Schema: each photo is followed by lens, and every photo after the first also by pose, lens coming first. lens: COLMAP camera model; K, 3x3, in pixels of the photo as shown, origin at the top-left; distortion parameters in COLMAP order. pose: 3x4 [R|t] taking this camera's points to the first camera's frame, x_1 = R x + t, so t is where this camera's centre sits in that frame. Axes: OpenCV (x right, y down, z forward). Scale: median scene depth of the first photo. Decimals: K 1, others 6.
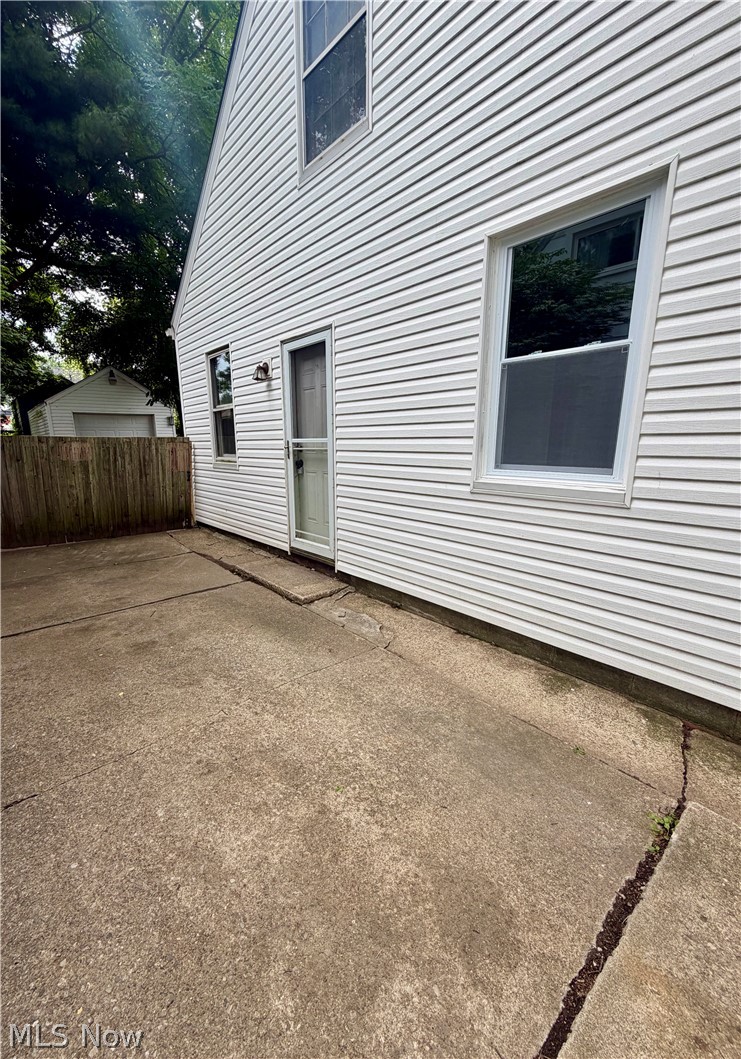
lens RADIAL K [[446.9, 0, 365.8], [0, 446.9, 536.3], [0, 0, 1]] dist [-0.000682, -0.000033]
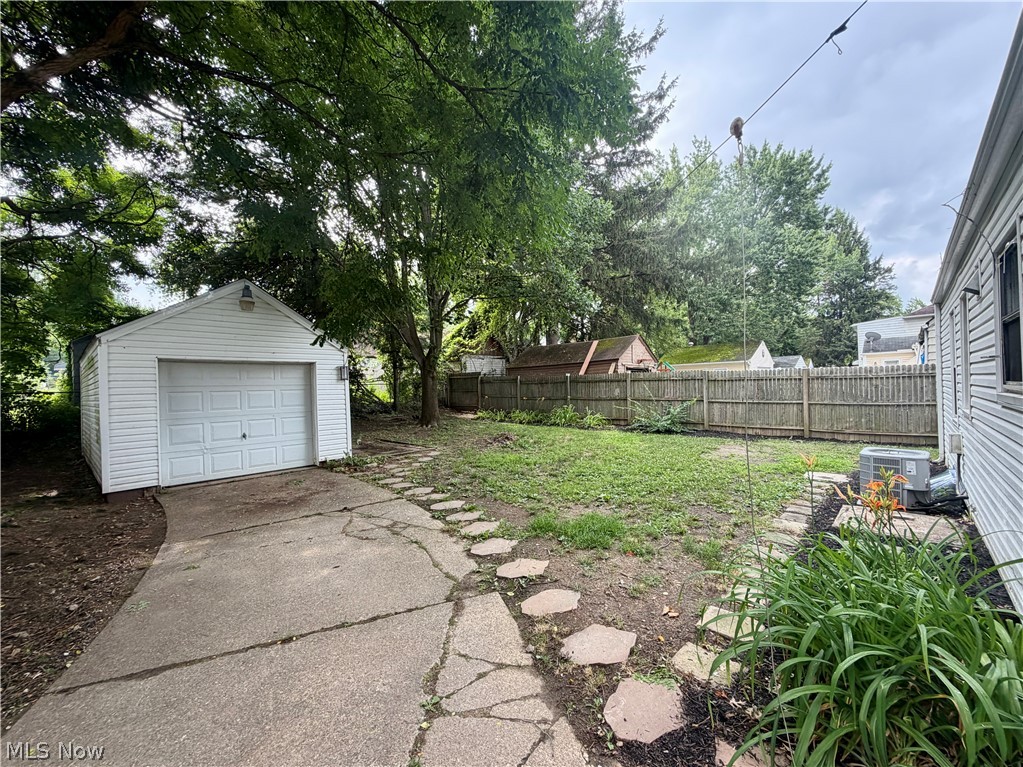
lens RADIAL K [[412.4, 0, 515.9], [0, 412.4, 387.1], [0, 0, 1]] dist [-0.000543, -0.000319]
pose [[0.991164, -0.015551, 0.131726, -0.231364], [0.043754, 0.975849, -0.214020, -0.093324], [-0.125216, 0.217893, 0.967907, 0.367919]]
